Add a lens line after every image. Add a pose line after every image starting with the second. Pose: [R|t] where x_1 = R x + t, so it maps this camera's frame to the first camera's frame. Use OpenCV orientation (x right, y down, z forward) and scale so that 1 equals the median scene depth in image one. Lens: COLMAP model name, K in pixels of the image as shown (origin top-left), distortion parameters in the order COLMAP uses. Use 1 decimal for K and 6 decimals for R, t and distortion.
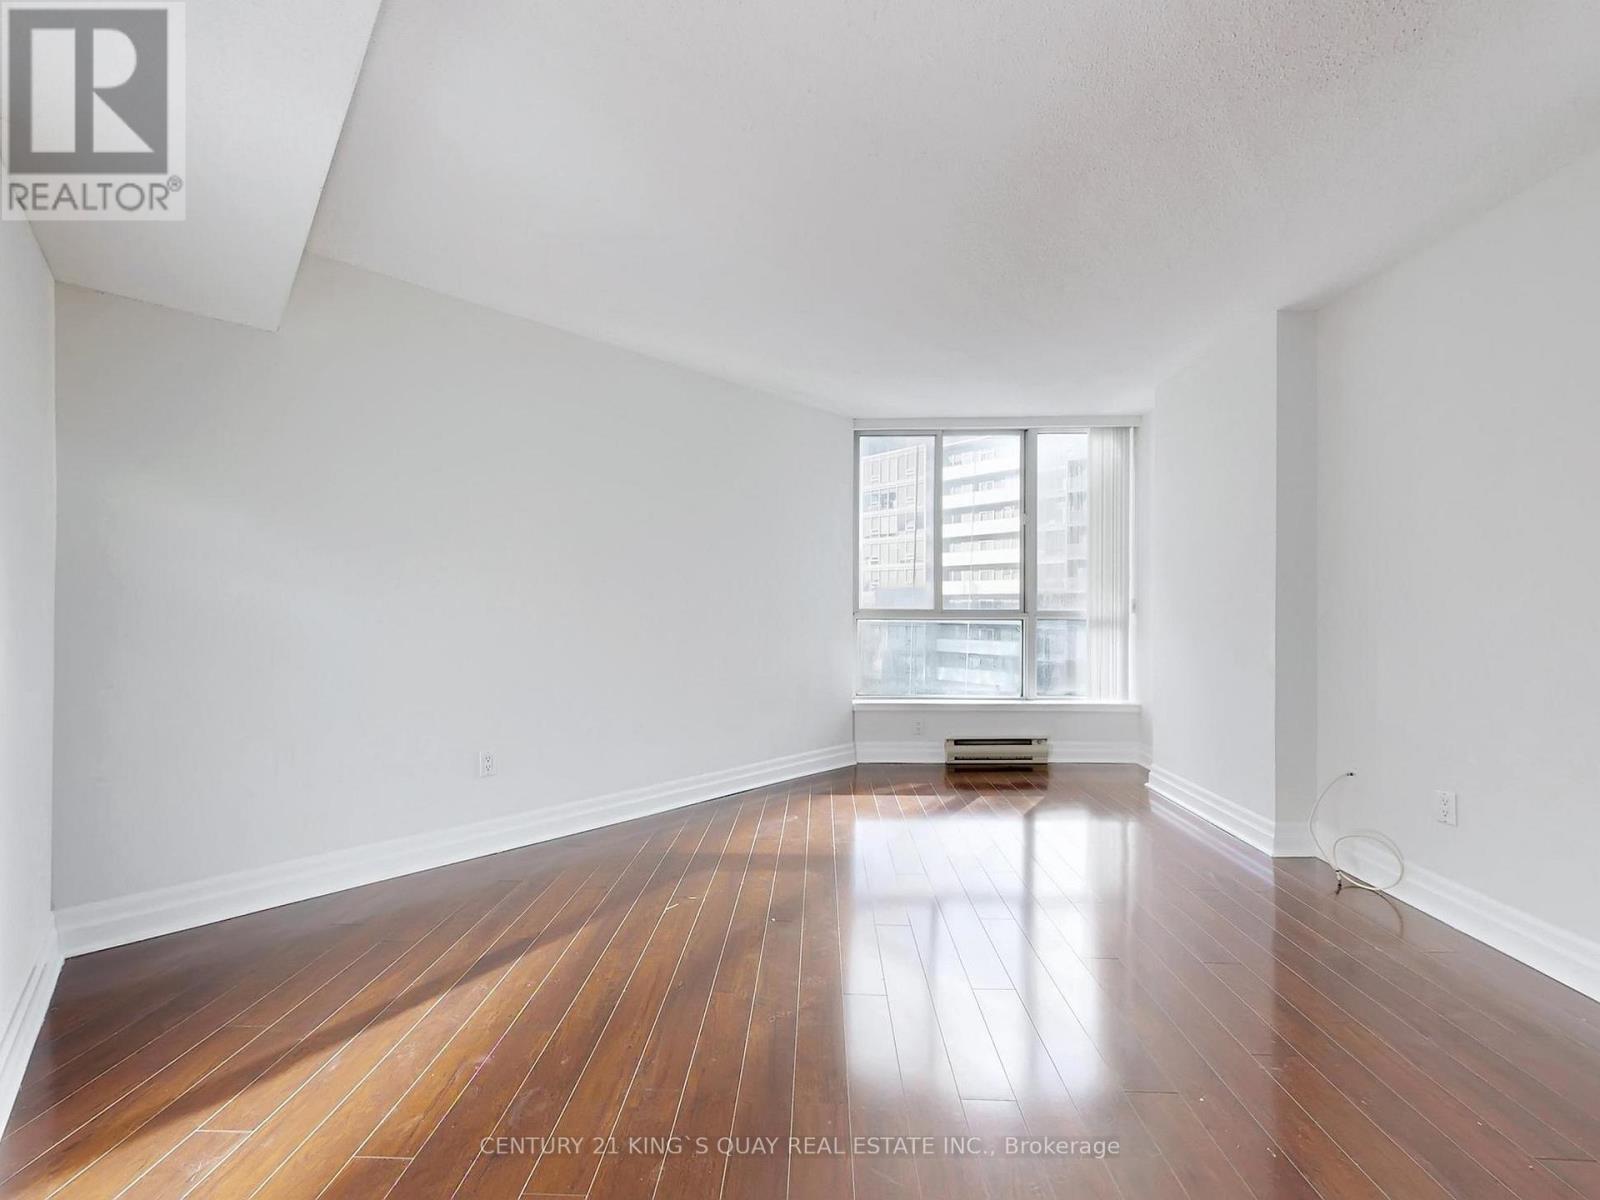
lens RADIAL K [[632.3, 0, 805.9], [0, 632.3, 606.8], [0, 0, 1]] dist [-0.003732, 0.000005]
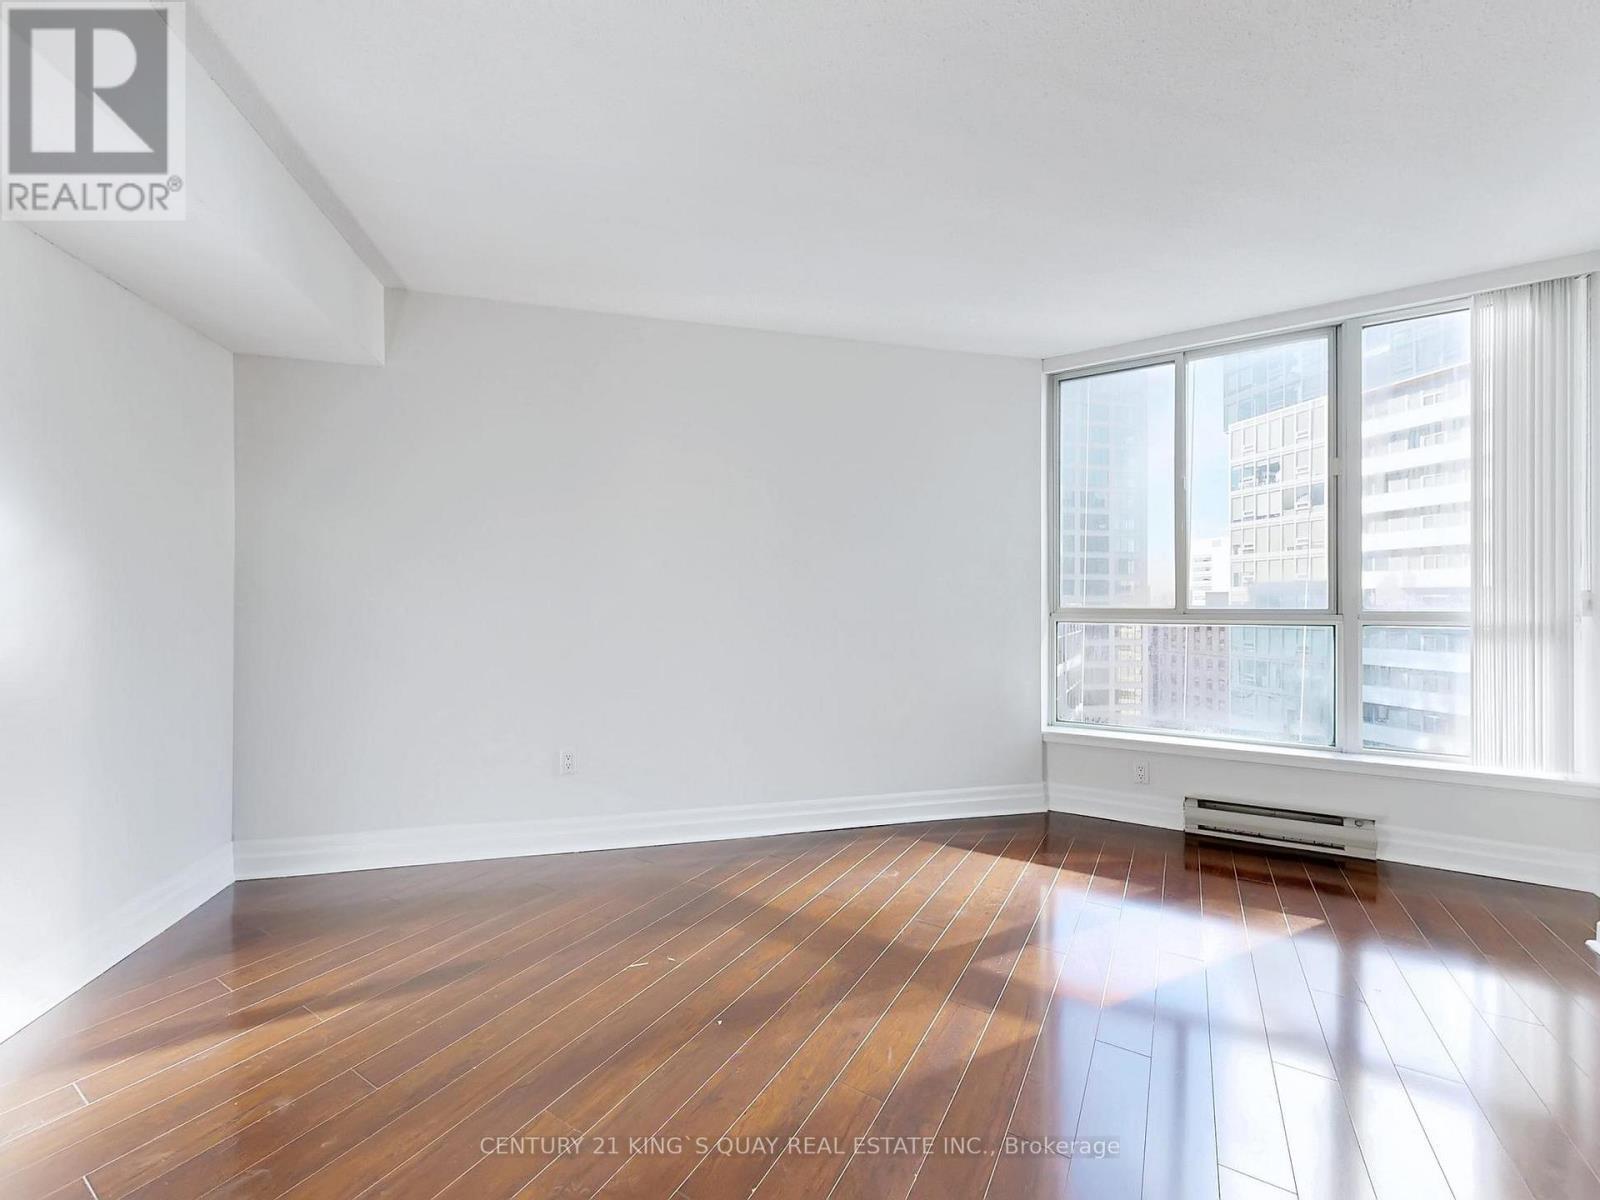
lens RADIAL K [[628.2, 0, 810.4], [0, 628.2, 604.0], [0, 0, 1]] dist [-0.000763, -0.000095]
pose [[0.870247, -0.002661, -0.492608, 0.200356], [0.001248, 0.999994, -0.003197, 0.000579], [0.492614, 0.002167, 0.870245, 0.196469]]
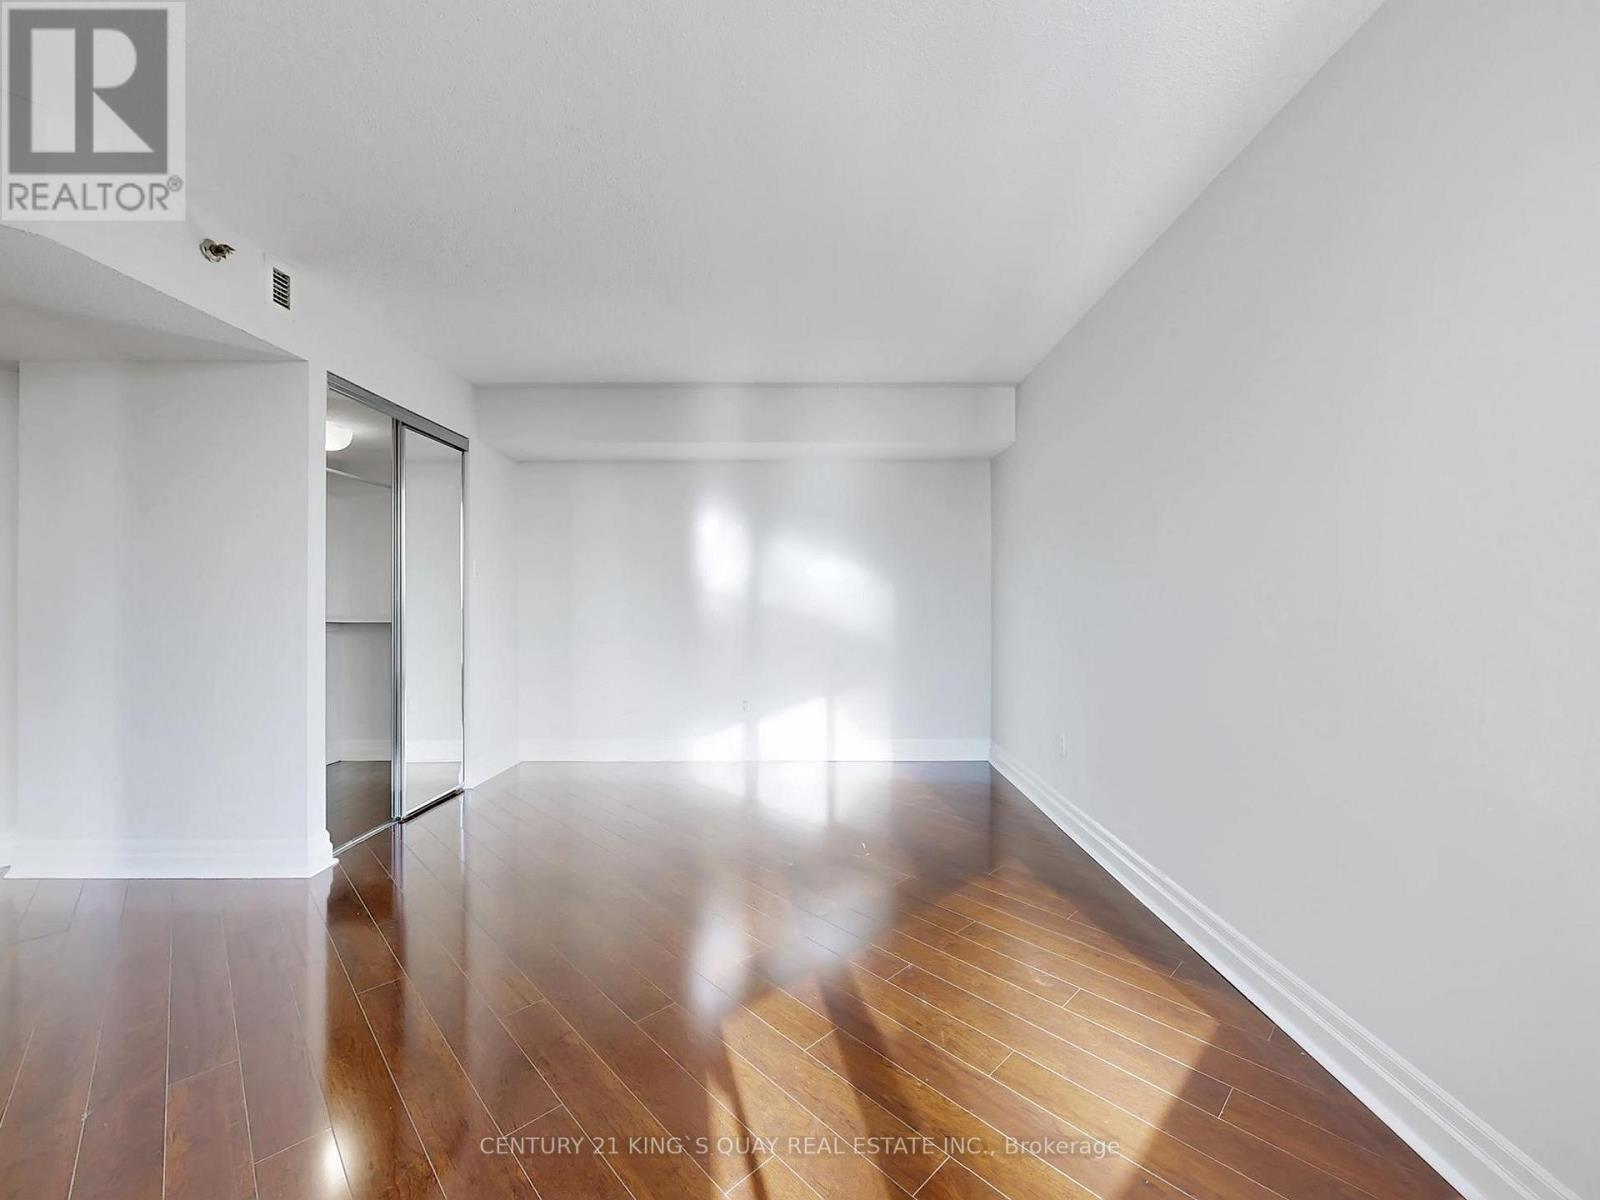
lens RADIAL K [[640.8, 0, 808.0], [0, 640.8, 603.6], [0, 0, 1]] dist [-0.000212, 0.000005]
pose [[-0.699725, -0.004527, -0.714398, 0.387382], [-0.007123, 0.999974, 0.000640, -0.001296], [0.714376, 0.005536, -0.699740, 0.901093]]
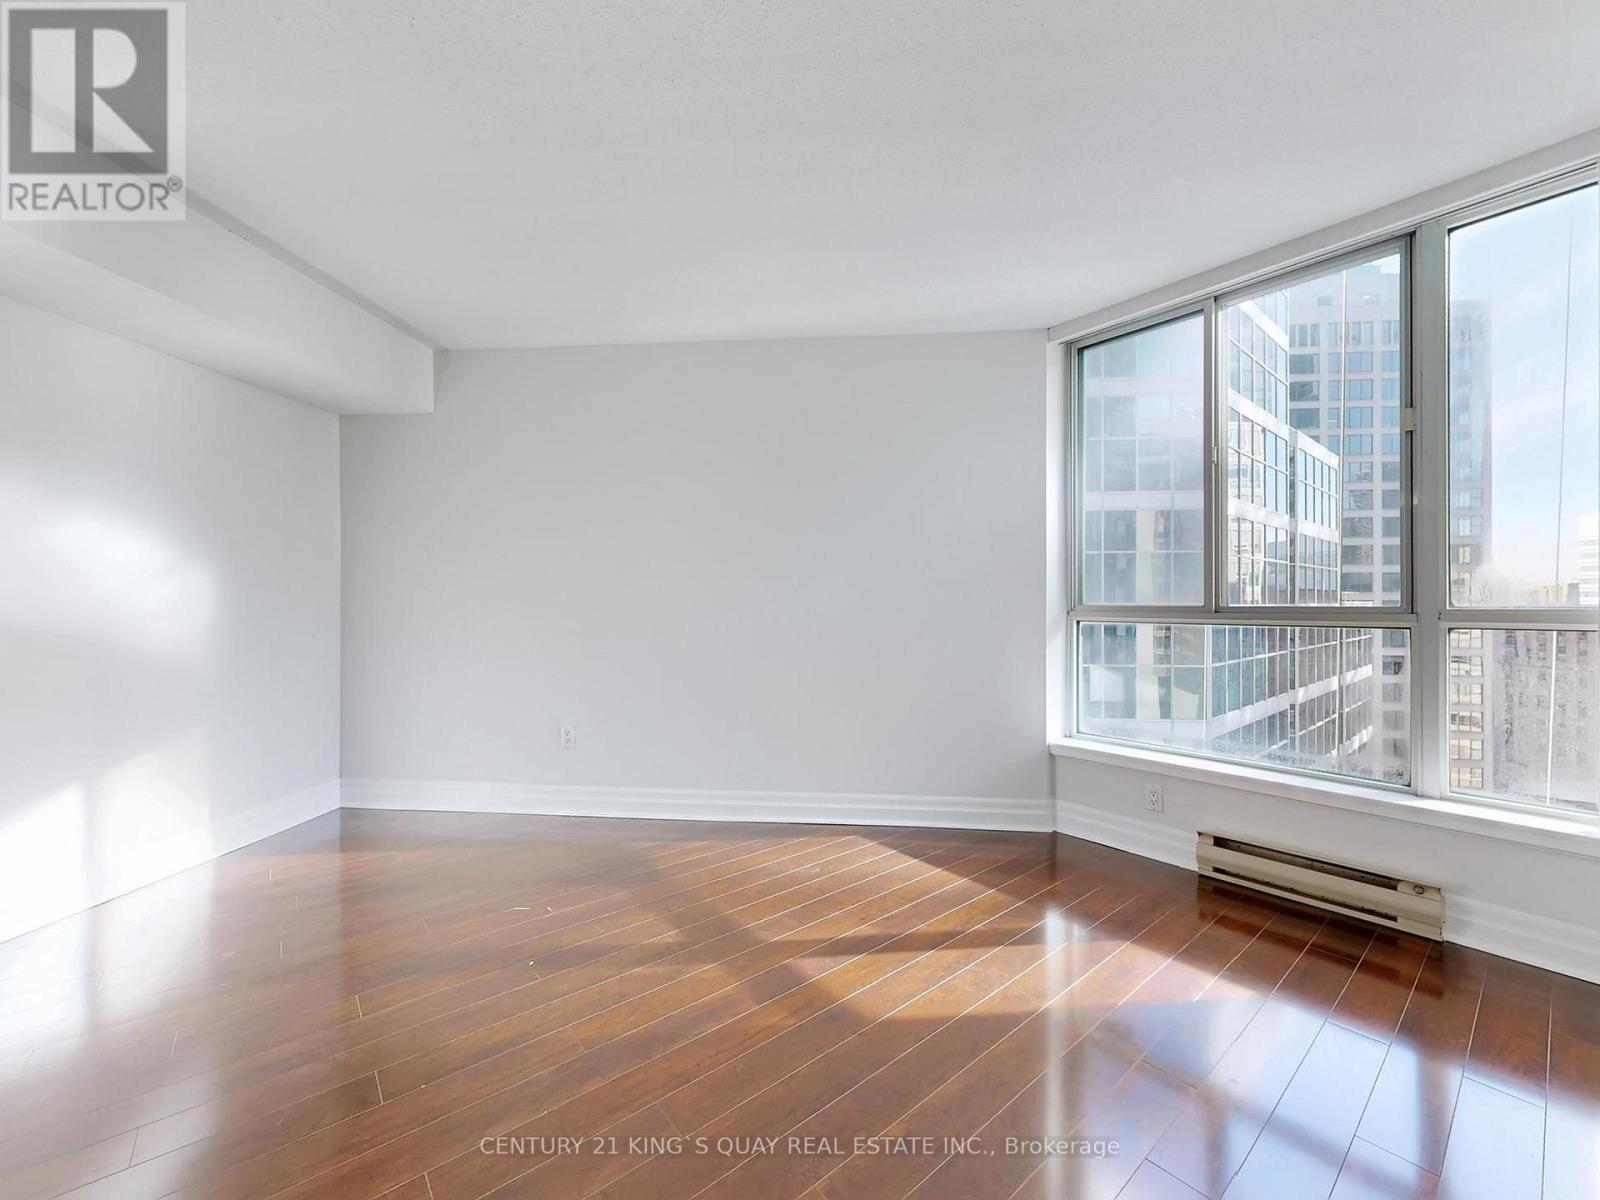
lens RADIAL K [[640.8, 0, 808.0], [0, 640.8, 603.6], [0, 0, 1]] dist [-0.000212, 0.000005]
pose [[0.660302, -0.001485, -0.750999, 0.416459], [0.001438, 0.999999, -0.000713, 0.001347], [0.750999, -0.000609, 0.660303, 0.338115]]
